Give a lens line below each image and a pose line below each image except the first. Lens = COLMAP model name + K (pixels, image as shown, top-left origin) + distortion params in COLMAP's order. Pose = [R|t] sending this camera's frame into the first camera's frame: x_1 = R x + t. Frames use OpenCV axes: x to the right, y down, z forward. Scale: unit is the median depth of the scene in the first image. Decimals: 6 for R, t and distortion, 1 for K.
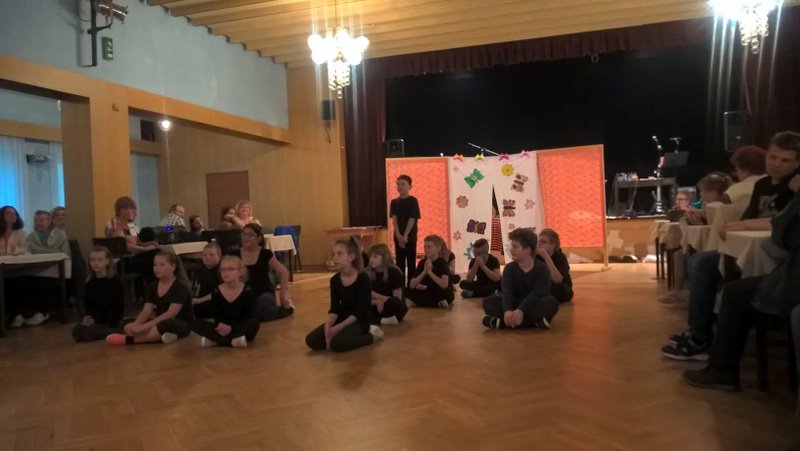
lens RADIAL K [[636.7, 0, 397.4], [0, 636.7, 226.2], [0, 0, 1]] dist [0.061435, -0.144440]
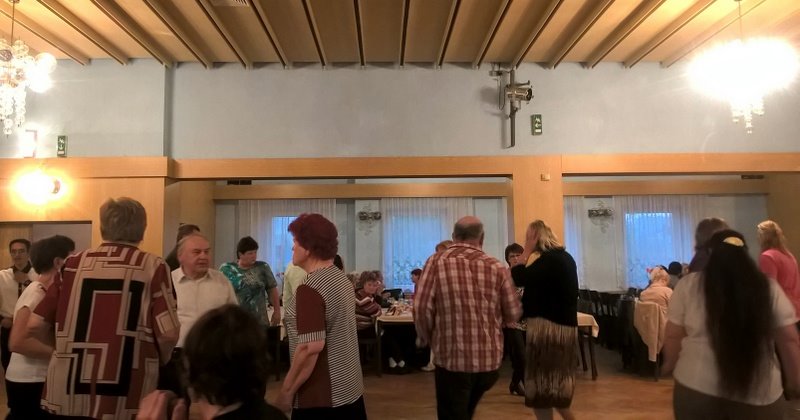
lens RADIAL K [[651.1, 0, 399.4], [0, 651.1, 187.3], [0, 0, 1]] dist [0.022652, -0.077450]
pose [[0.324320, -0.061242, -0.943963, 0.407435], [-0.010846, 0.997596, -0.068448, -0.073893], [0.945885, 0.032437, 0.322876, 0.338028]]
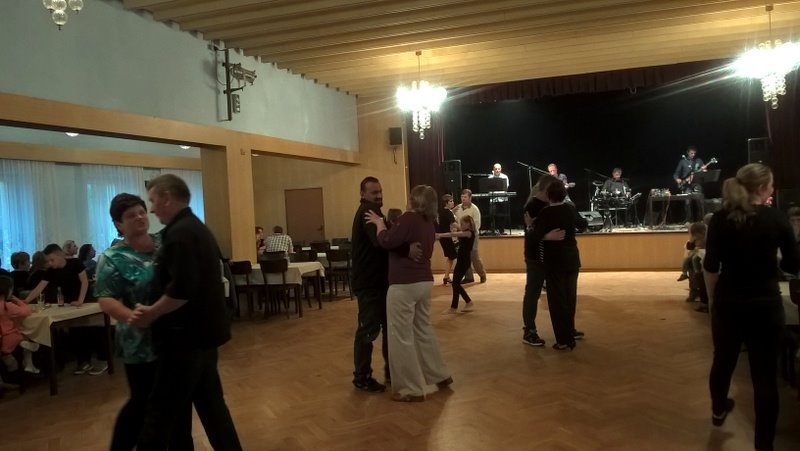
lens RADIAL K [[636.7, 0, 402.0], [0, 636.7, 224.2], [0, 0, 1]] dist [0.061435, -0.144440]
pose [[0.999734, -0.003635, -0.022773, -0.087741], [0.004057, 0.999820, 0.018524, -0.055212], [0.022702, -0.018611, 0.999569, -0.169795]]
